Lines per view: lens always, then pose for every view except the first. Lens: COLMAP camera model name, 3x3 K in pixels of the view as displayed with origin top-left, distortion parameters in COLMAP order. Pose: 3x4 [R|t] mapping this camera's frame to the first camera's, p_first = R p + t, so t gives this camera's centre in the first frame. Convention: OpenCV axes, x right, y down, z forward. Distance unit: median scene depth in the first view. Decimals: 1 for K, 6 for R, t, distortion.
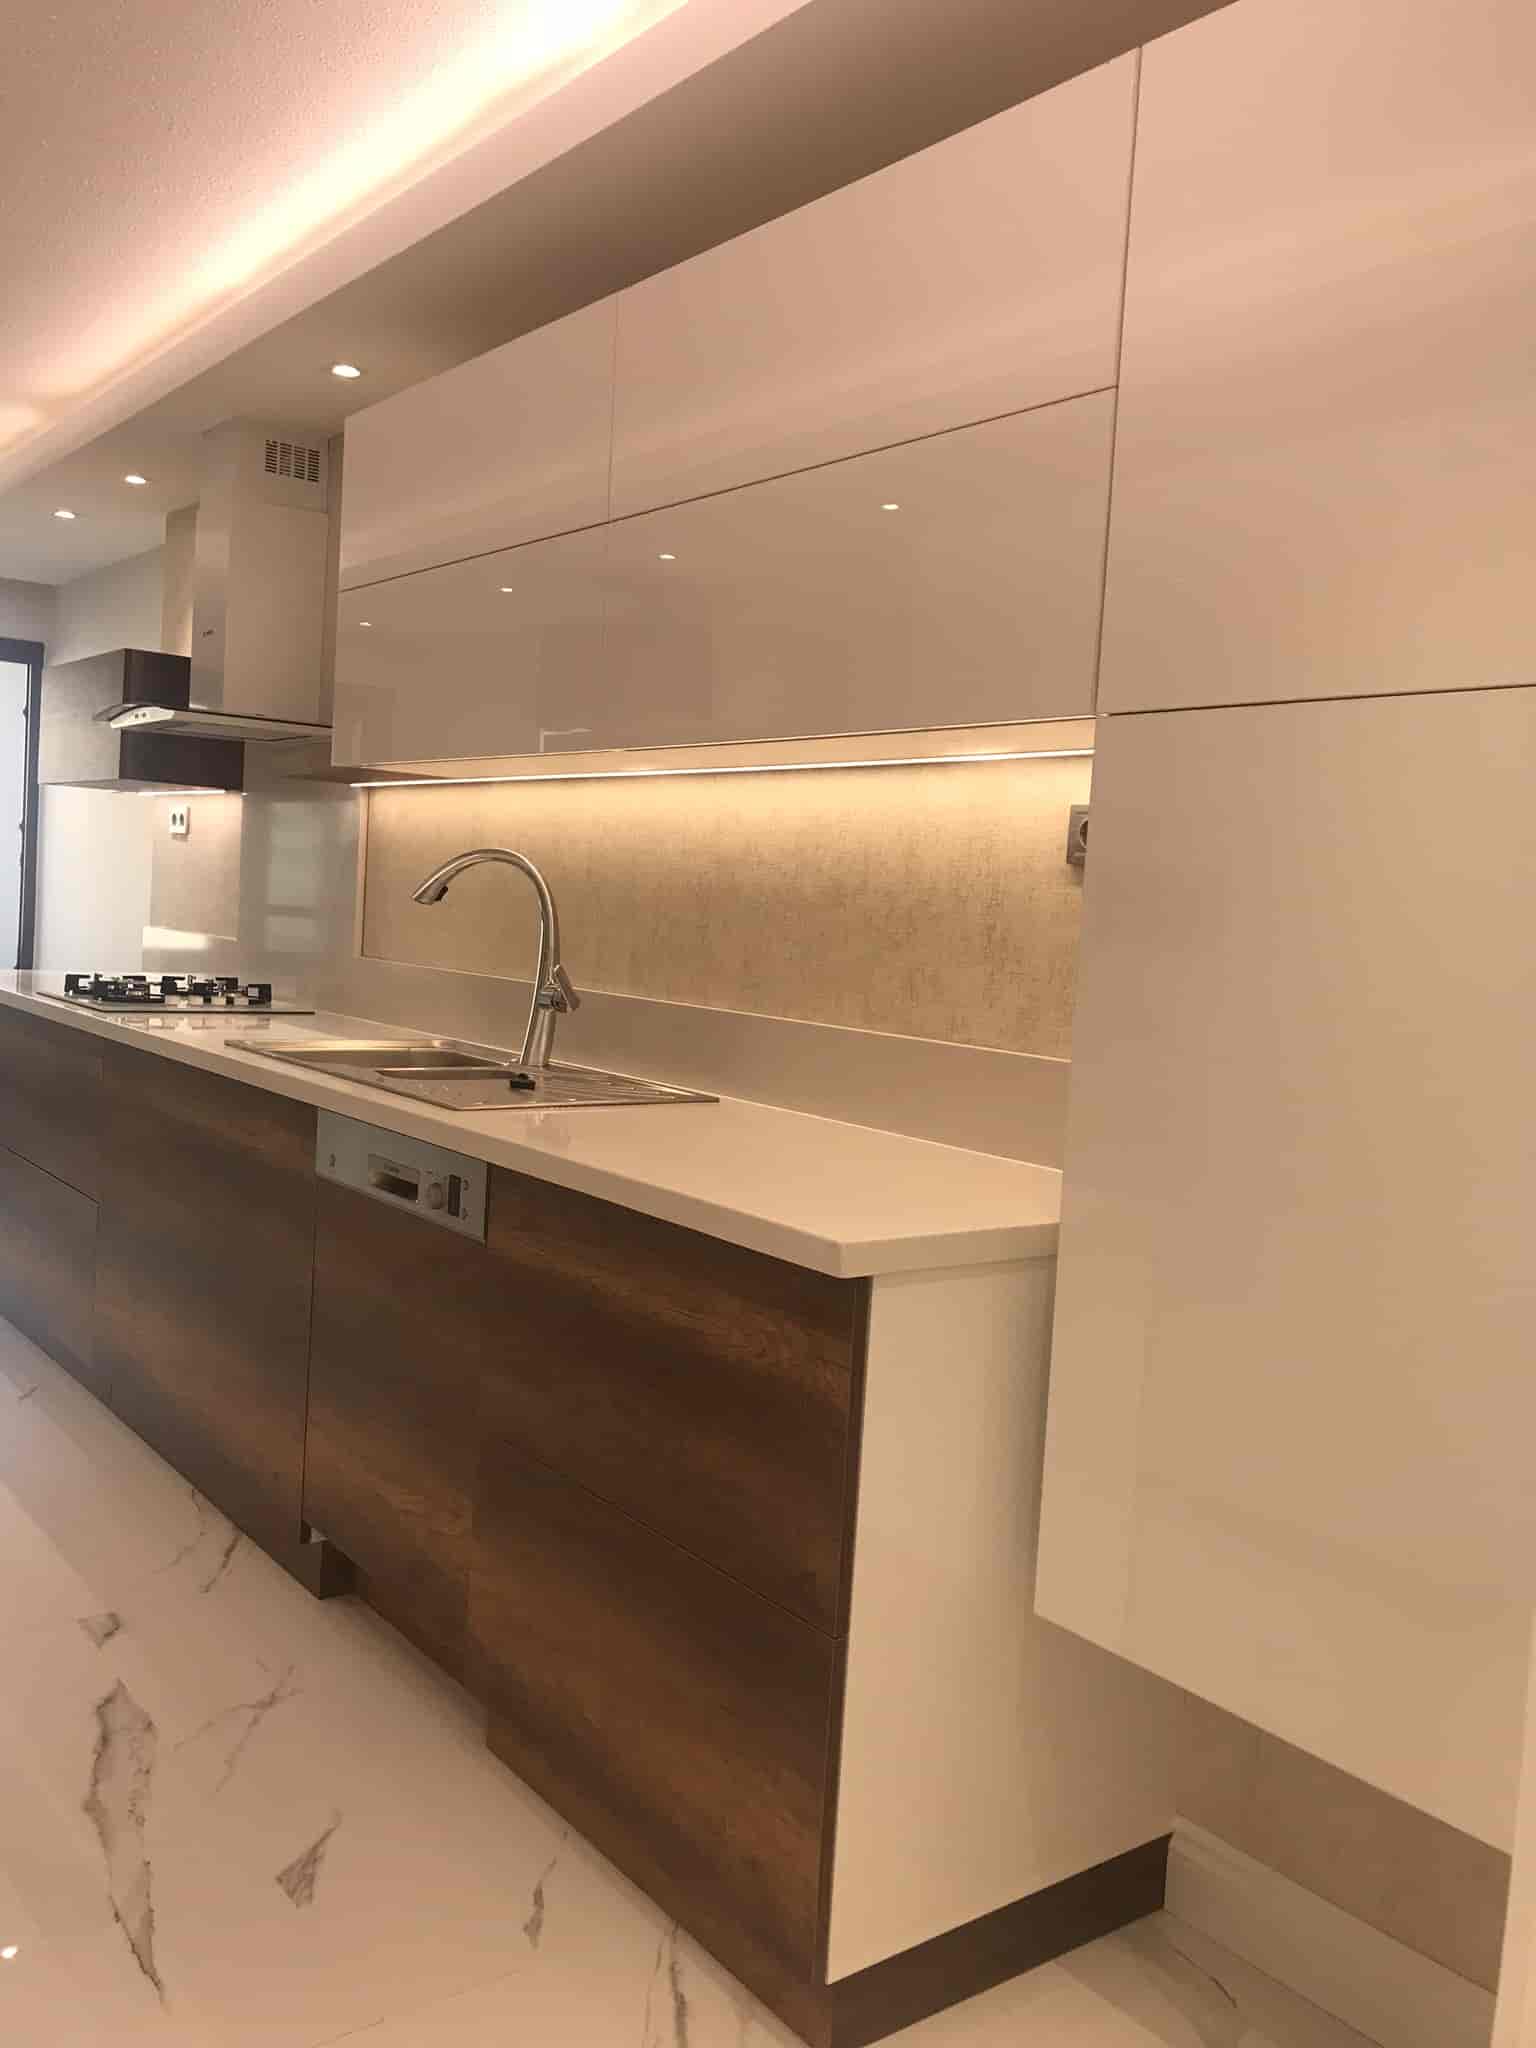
lens RADIAL K [[1687.0, 0, 770.4], [0, 1687.0, 967.7], [0, 0, 1]] dist [0.047950, 0.001886]
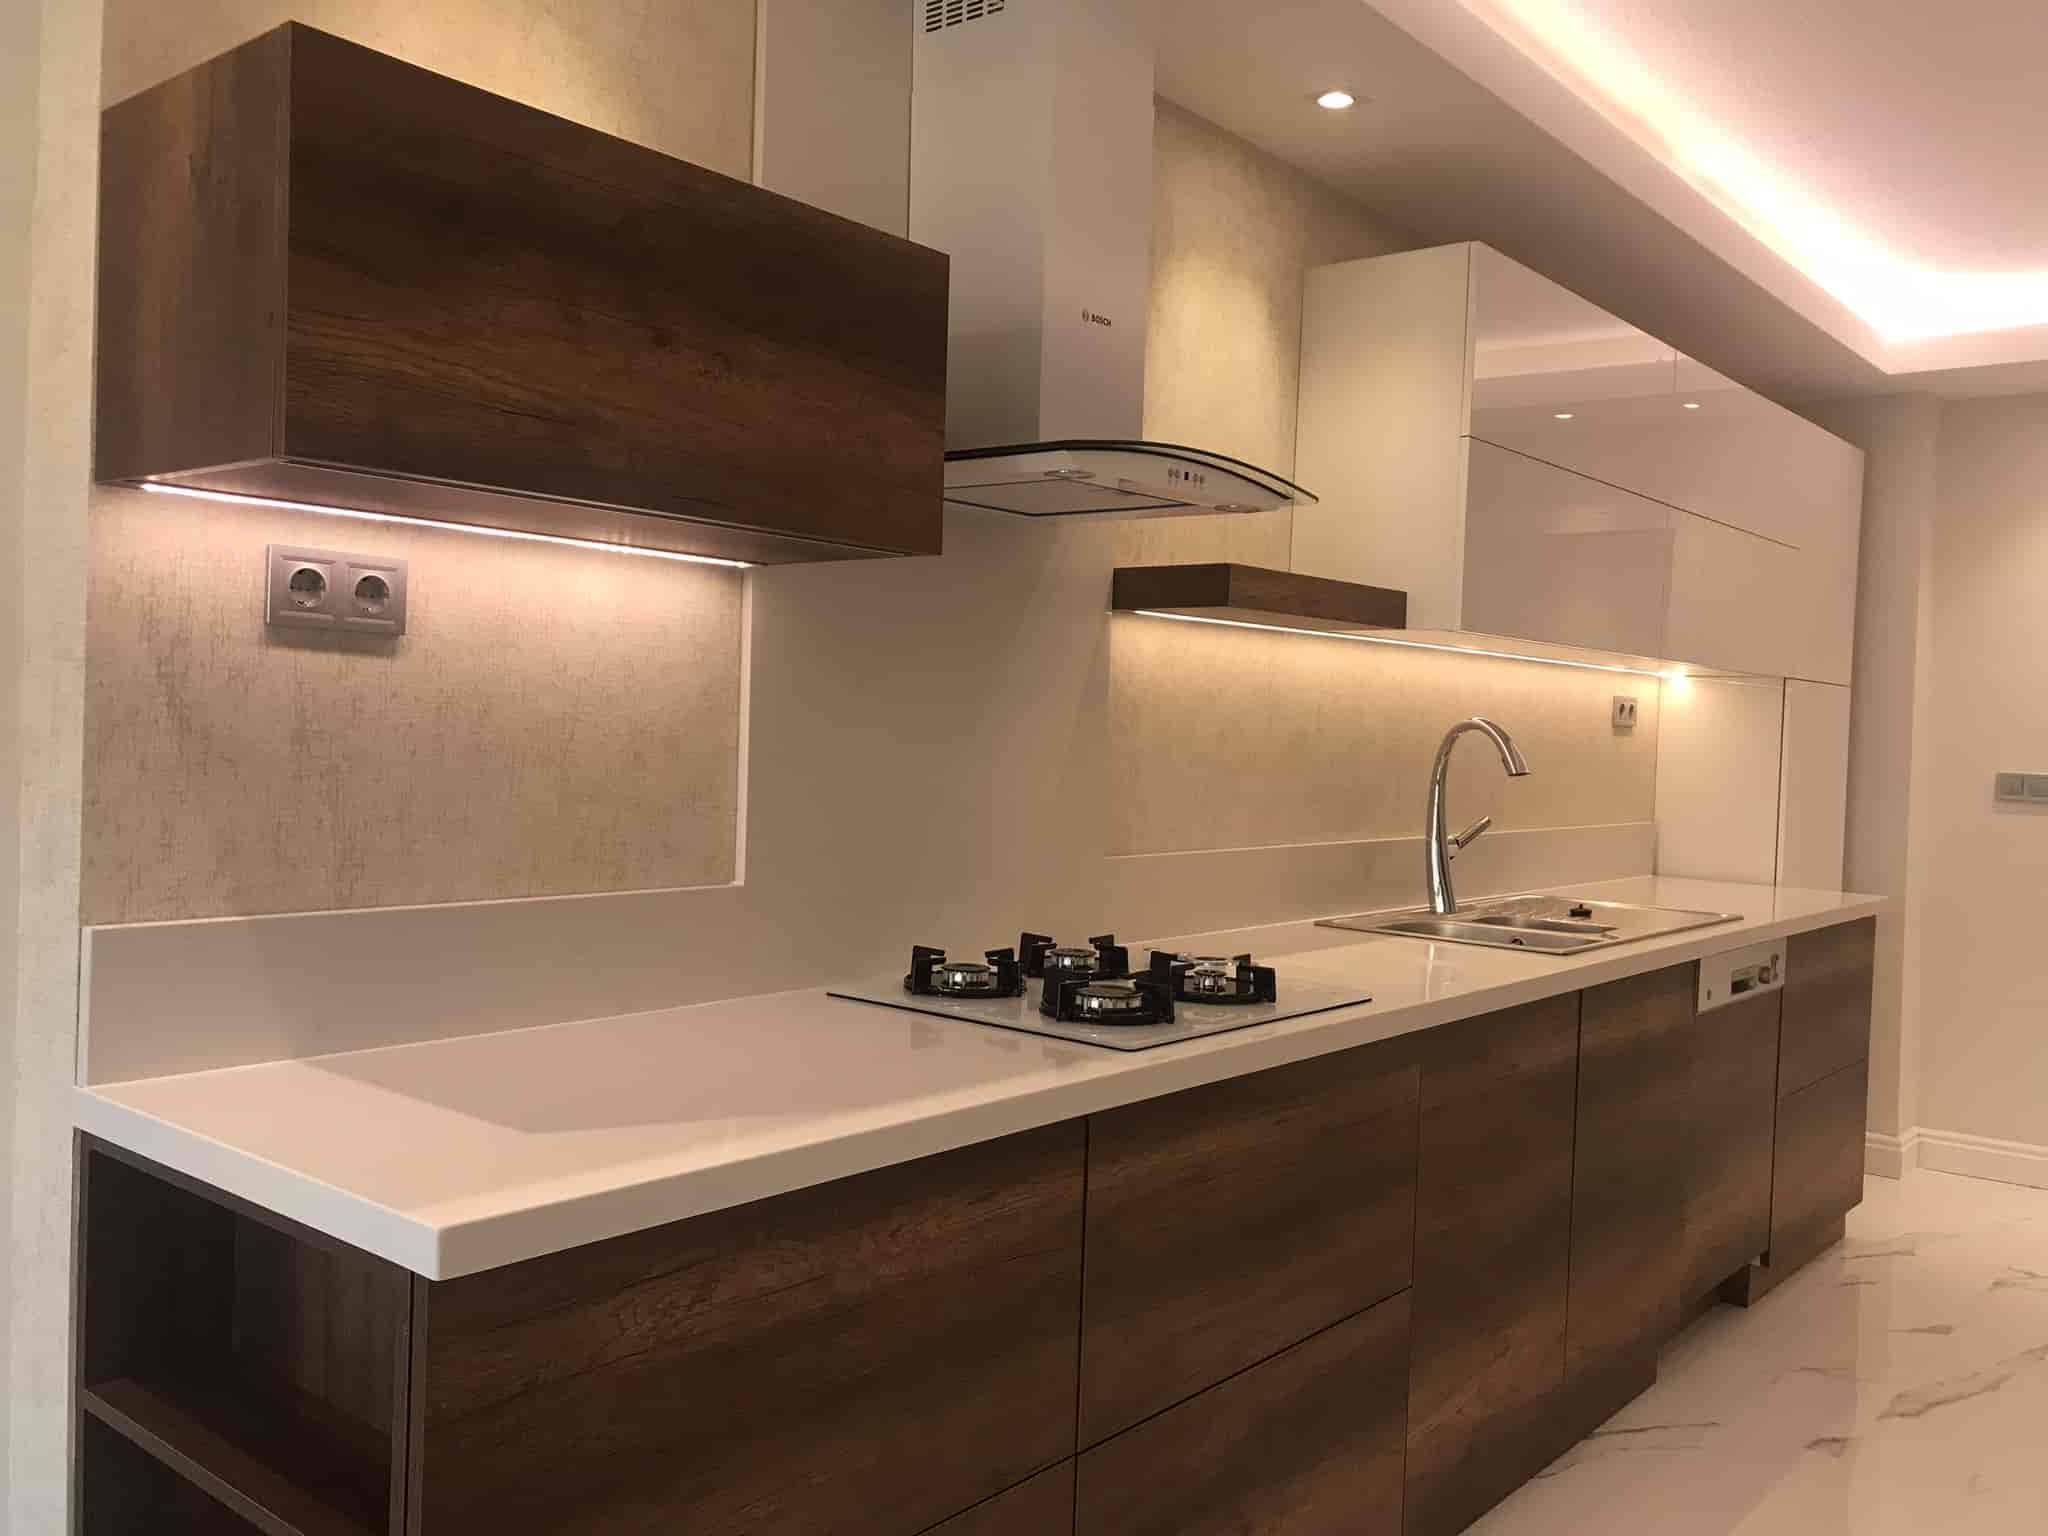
lens RADIAL K [[1682.1, 0, 1011.9], [0, 1682.1, 762.2], [0, 0, 1]] dist [0.028580, -0.009357]
pose [[-0.210019, -0.079737, 0.974440, -1.303058], [-0.001175, 0.996689, 0.081304, -0.146818], [-0.977697, 0.015930, -0.209417, 1.720370]]
